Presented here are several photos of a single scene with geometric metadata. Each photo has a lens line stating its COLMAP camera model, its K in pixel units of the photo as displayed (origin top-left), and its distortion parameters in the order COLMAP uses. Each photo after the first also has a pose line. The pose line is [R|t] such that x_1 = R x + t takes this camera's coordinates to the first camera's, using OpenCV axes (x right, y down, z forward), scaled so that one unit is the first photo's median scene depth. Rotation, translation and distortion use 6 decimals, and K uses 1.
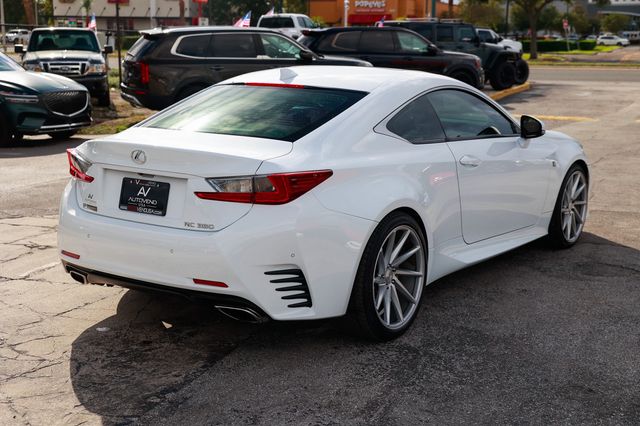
lens RADIAL K [[887.4, 0, 319.7], [0, 887.4, 210.0], [0, 0, 1]] dist [0.142261, 0.000000]
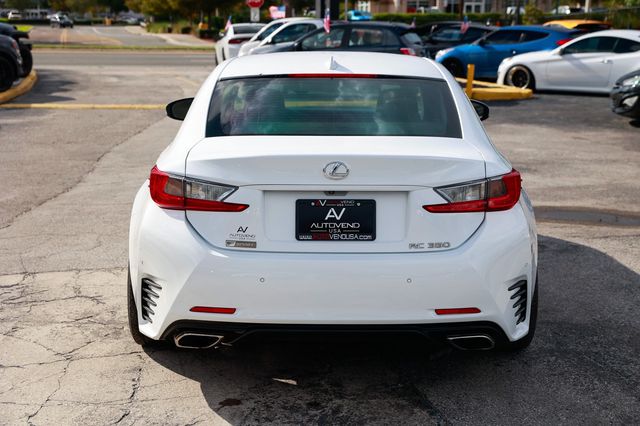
lens RADIAL K [[1008.8, 0, 320.2], [0, 1008.8, 216.5], [0, 0, 1]] dist [0.164856, 0.000000]
pose [[0.825741, -0.112527, 0.552711, -0.718138], [0.110091, 0.993205, 0.037733, -0.054652], [-0.553201, 0.029691, 0.832518, 0.261237]]
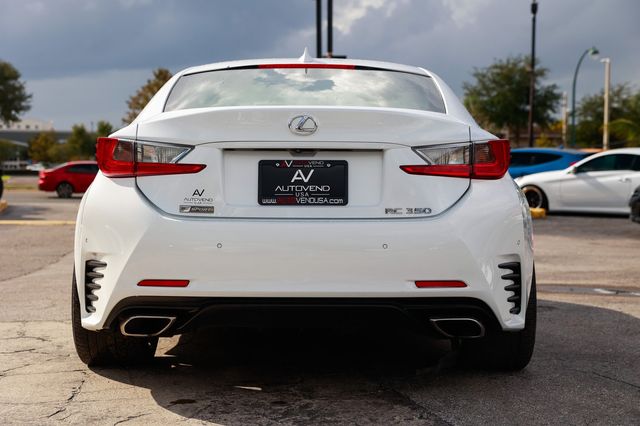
lens RADIAL K [[1106.3, 0, 320.5], [0, 1106.3, 211.7], [0, 0, 1]] dist [0.211226, 0.000000]
pose [[0.825766, -0.025708, 0.563427, -0.696662], [0.110084, 0.987094, -0.116303, 0.114174], [-0.553166, 0.158063, 0.817939, 0.275843]]
